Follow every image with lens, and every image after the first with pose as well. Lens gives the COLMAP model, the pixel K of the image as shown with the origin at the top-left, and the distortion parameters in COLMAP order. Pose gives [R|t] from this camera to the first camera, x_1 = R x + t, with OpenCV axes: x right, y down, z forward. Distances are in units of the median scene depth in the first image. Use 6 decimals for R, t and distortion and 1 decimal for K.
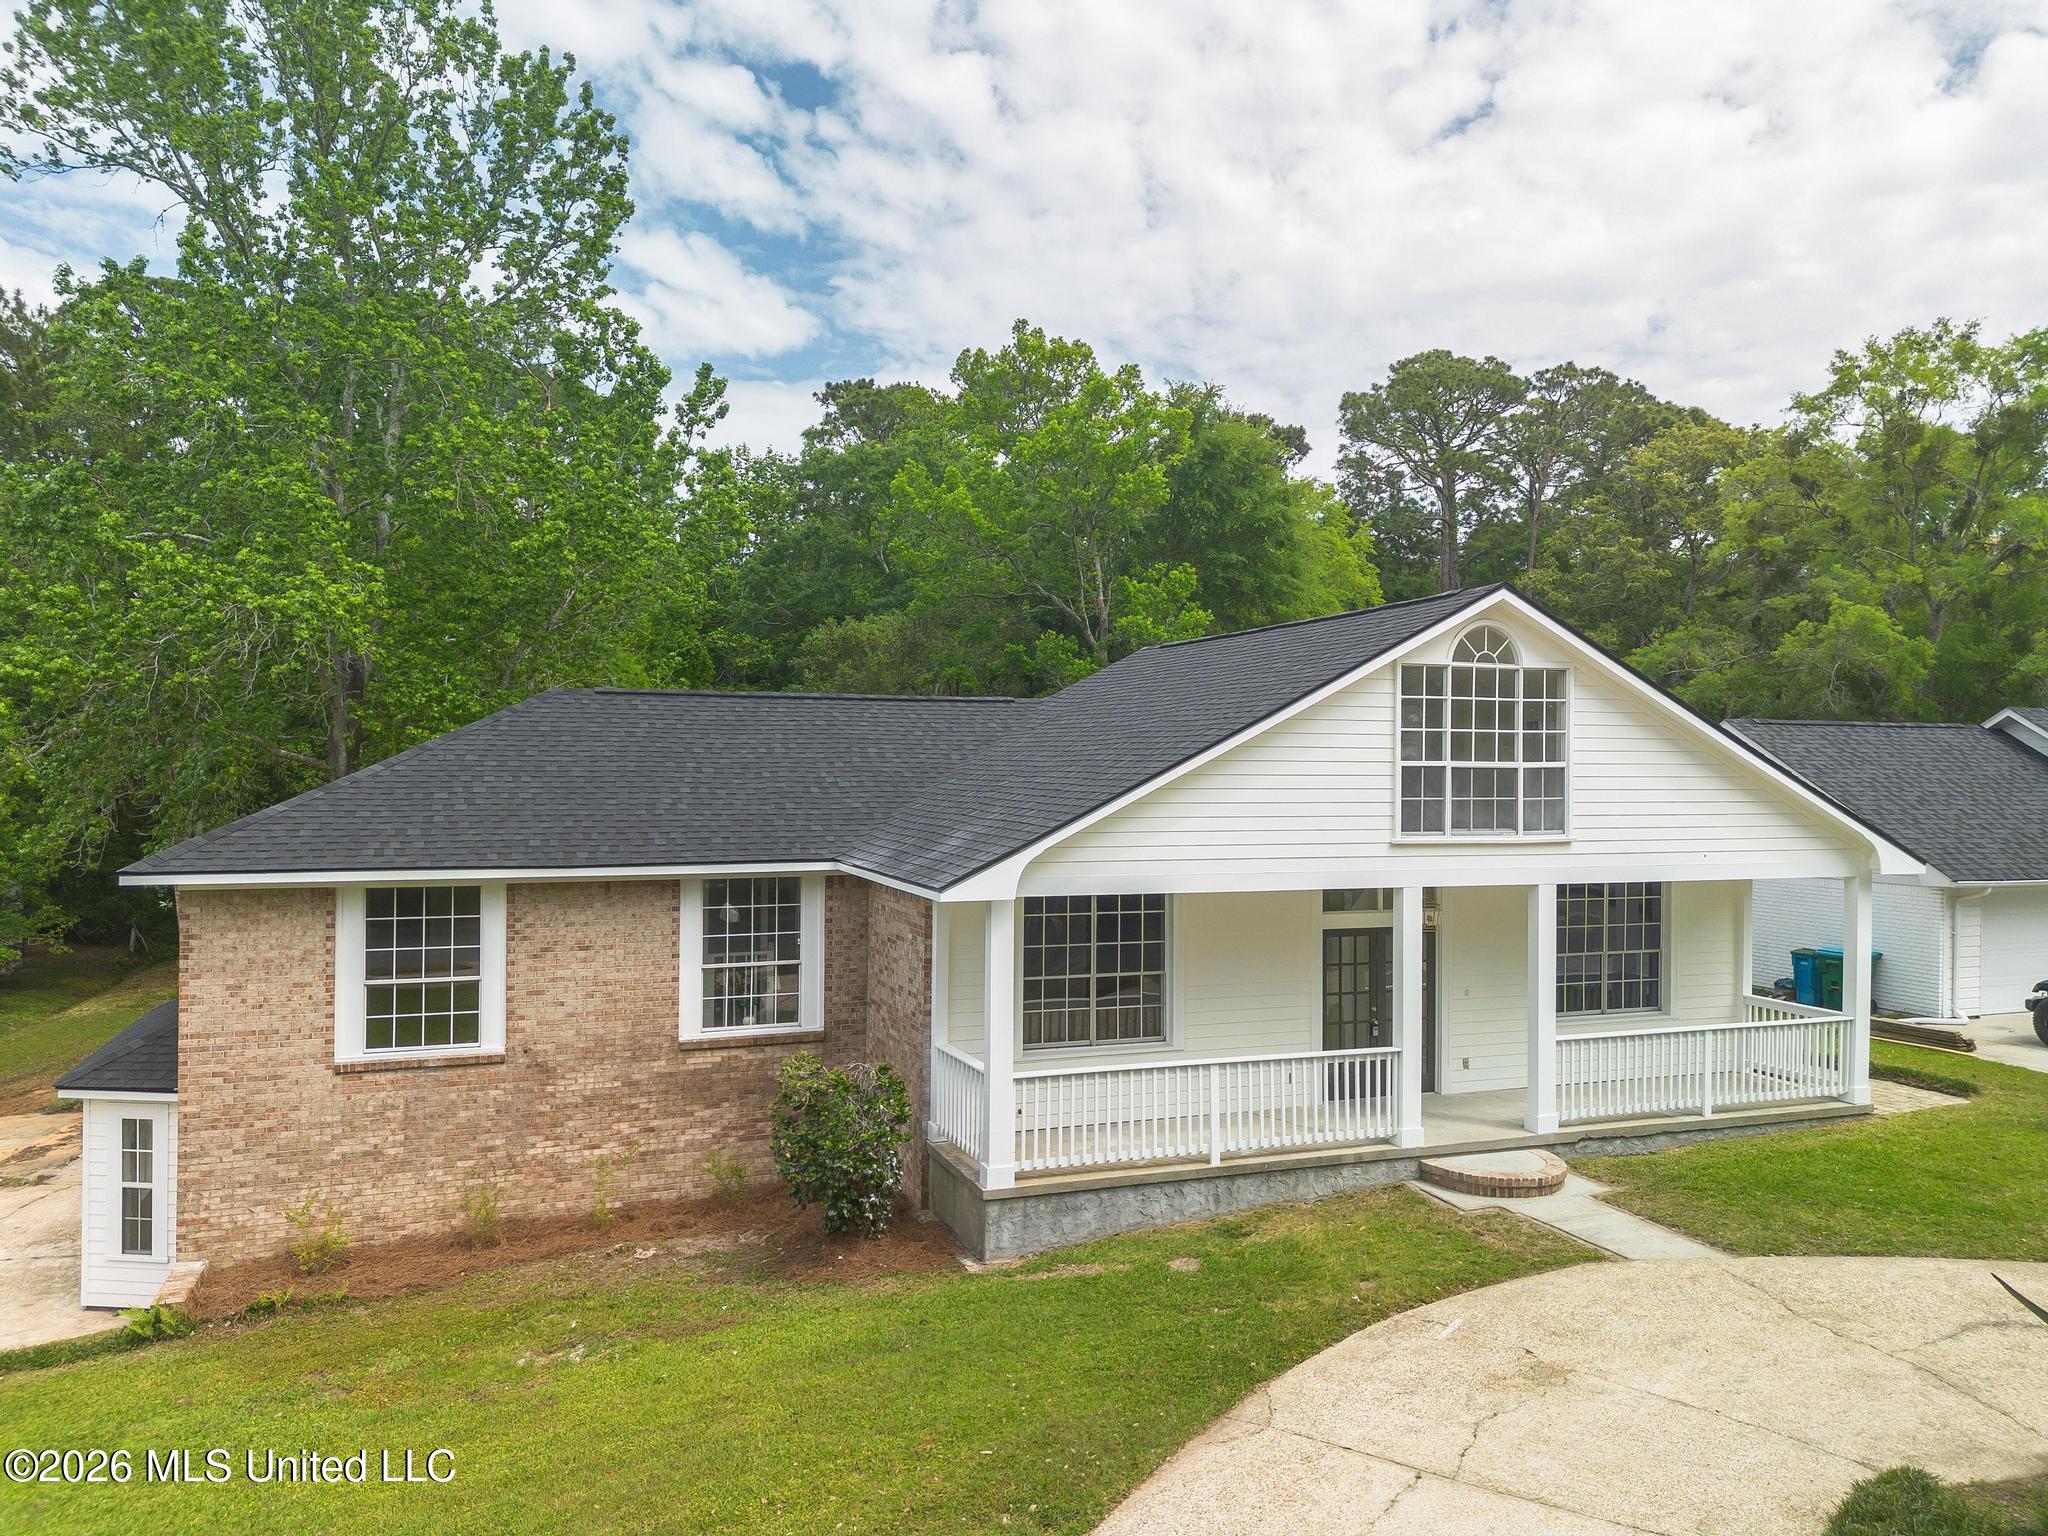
lens RADIAL K [[1449.7, 0, 1024.0], [0, 1449.7, 768.0], [0, 0, 1]] dist [0.046967, -0.031048]
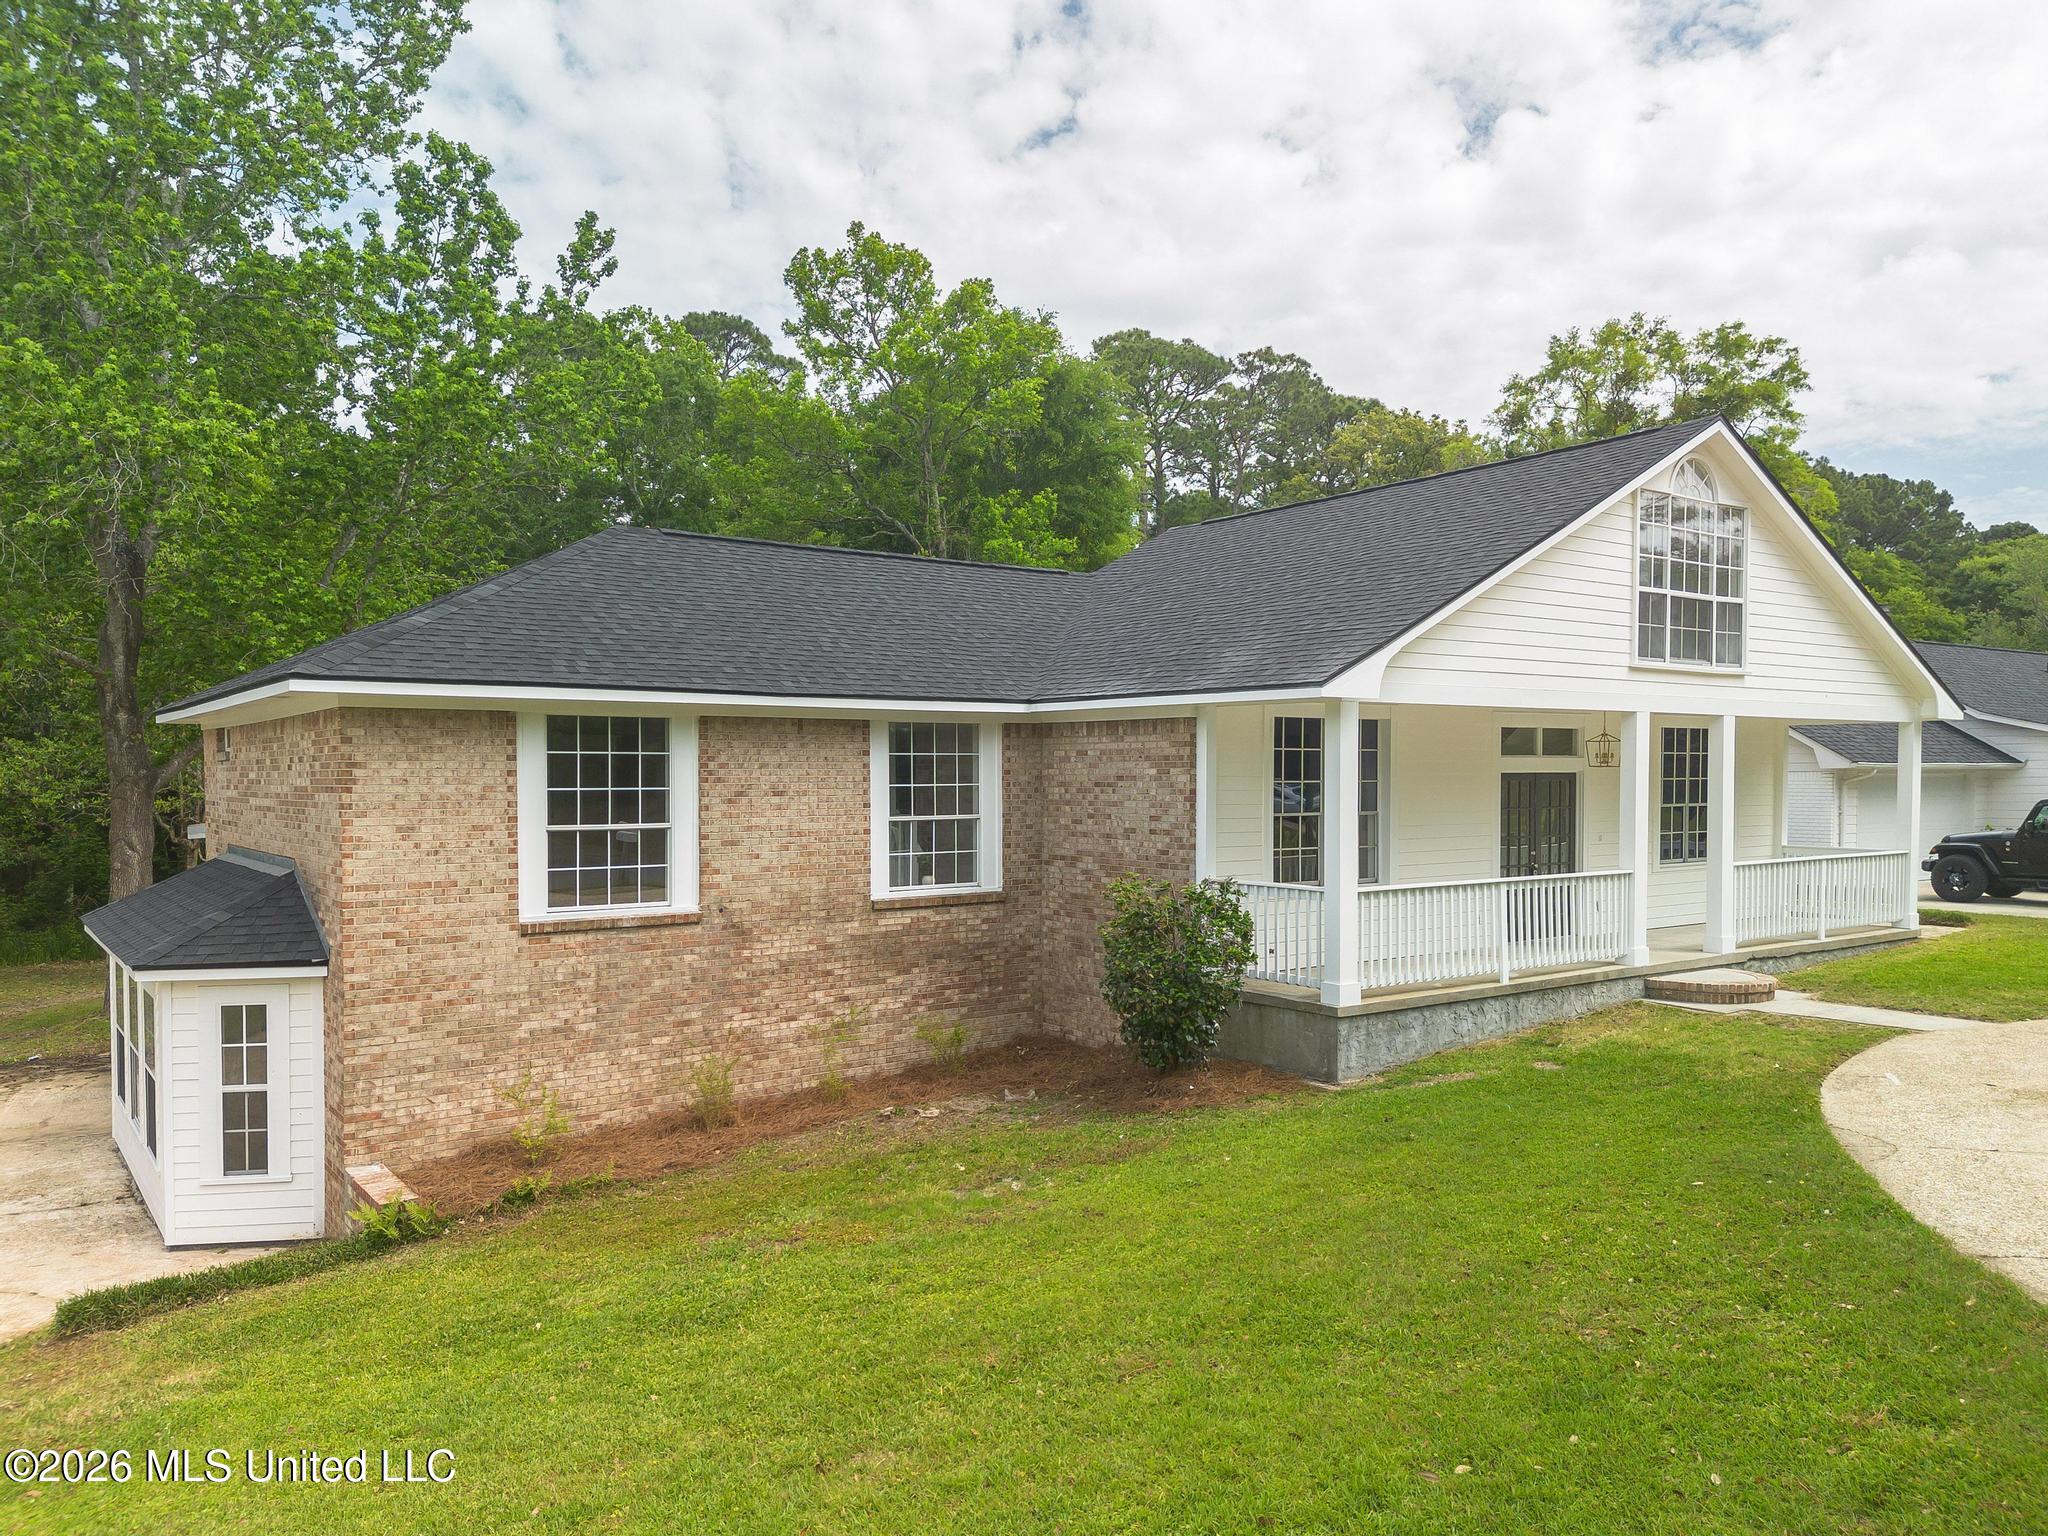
lens RADIAL K [[1472.5, 0, 1030.2], [0, 1472.5, 782.2], [0, 0, 1]] dist [0.085782, -0.092370]
pose [[0.962403, -0.009104, 0.271473, -0.410804], [0.006820, 0.999933, 0.009357, 0.113280], [-0.271540, -0.007154, 0.962401, 0.106103]]
